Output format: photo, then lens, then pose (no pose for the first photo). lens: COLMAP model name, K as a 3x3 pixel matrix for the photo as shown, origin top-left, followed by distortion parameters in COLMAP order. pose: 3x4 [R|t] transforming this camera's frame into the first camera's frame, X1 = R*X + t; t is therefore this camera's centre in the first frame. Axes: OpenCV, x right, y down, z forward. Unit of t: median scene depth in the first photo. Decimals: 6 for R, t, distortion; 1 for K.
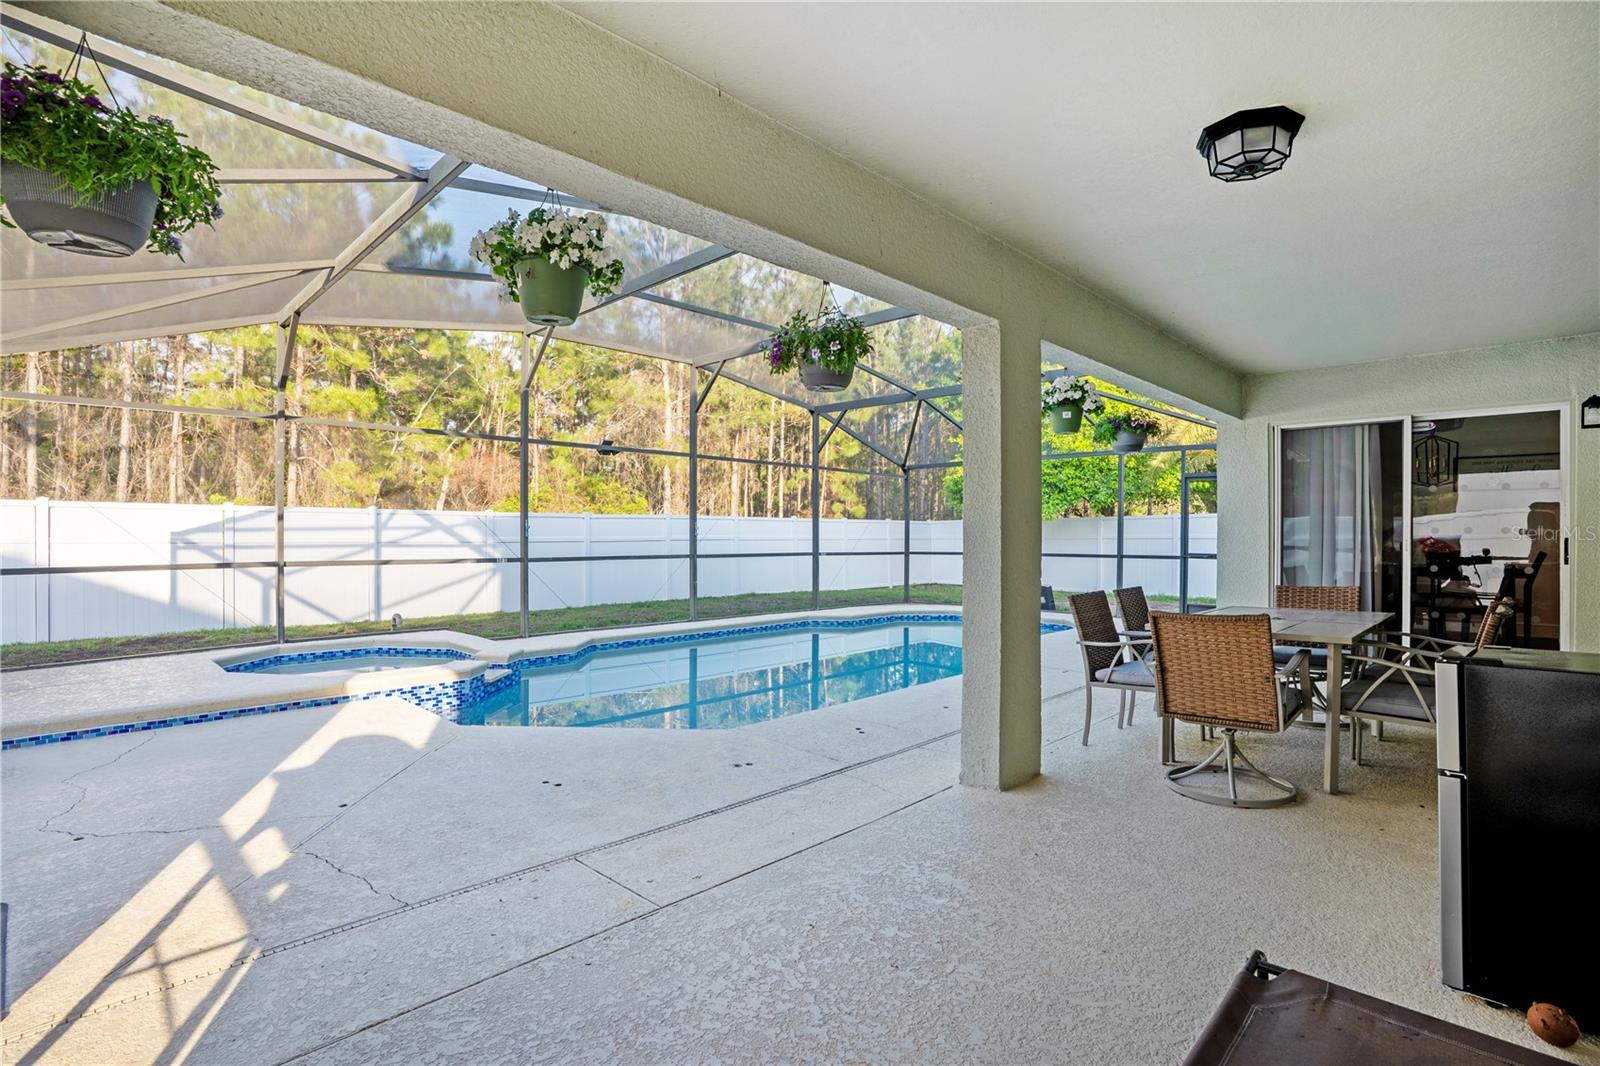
lens RADIAL K [[758.2, 0, 800.0], [0, 758.2, 533.0], [0, 0, 1]] dist [-0.003289, -0.000390]
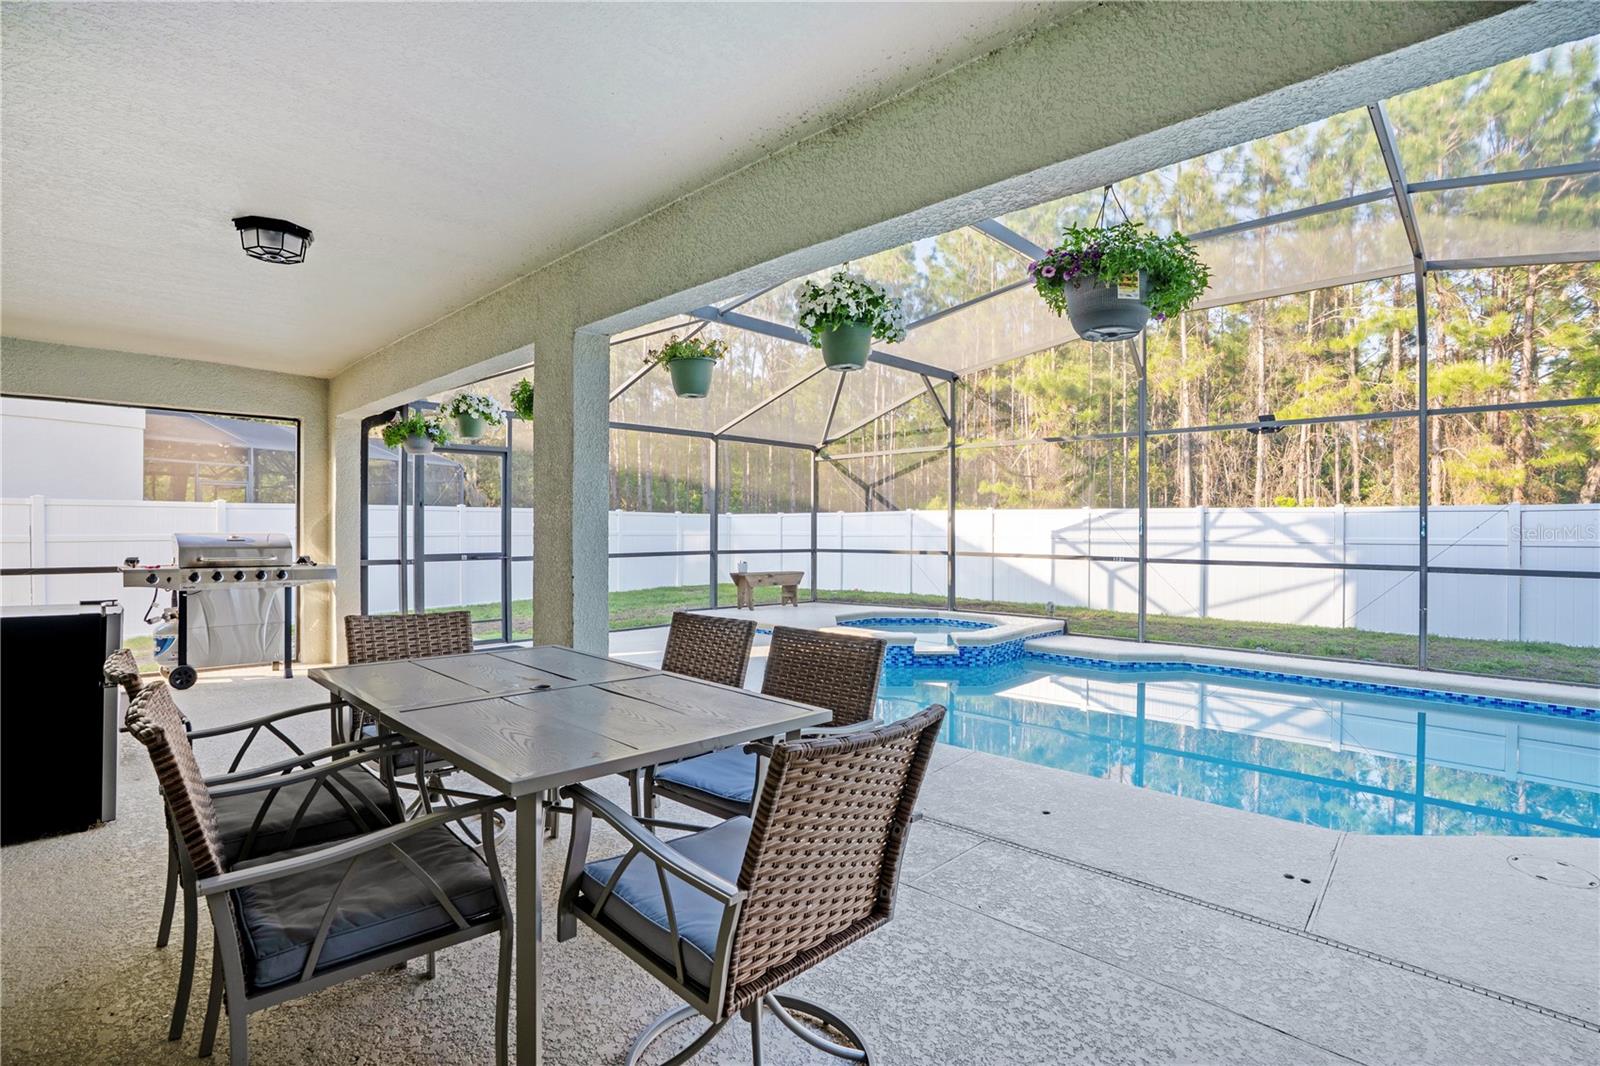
lens RADIAL K [[758.2, 0, 800.0], [0, 758.2, 533.0], [0, 0, 1]] dist [-0.003289, -0.000390]
pose [[0.066088, 0.003545, -0.997807, 0.426243], [-0.004643, 0.999984, 0.003245, 0.000325], [0.997803, 0.004419, 0.066104, 0.394957]]
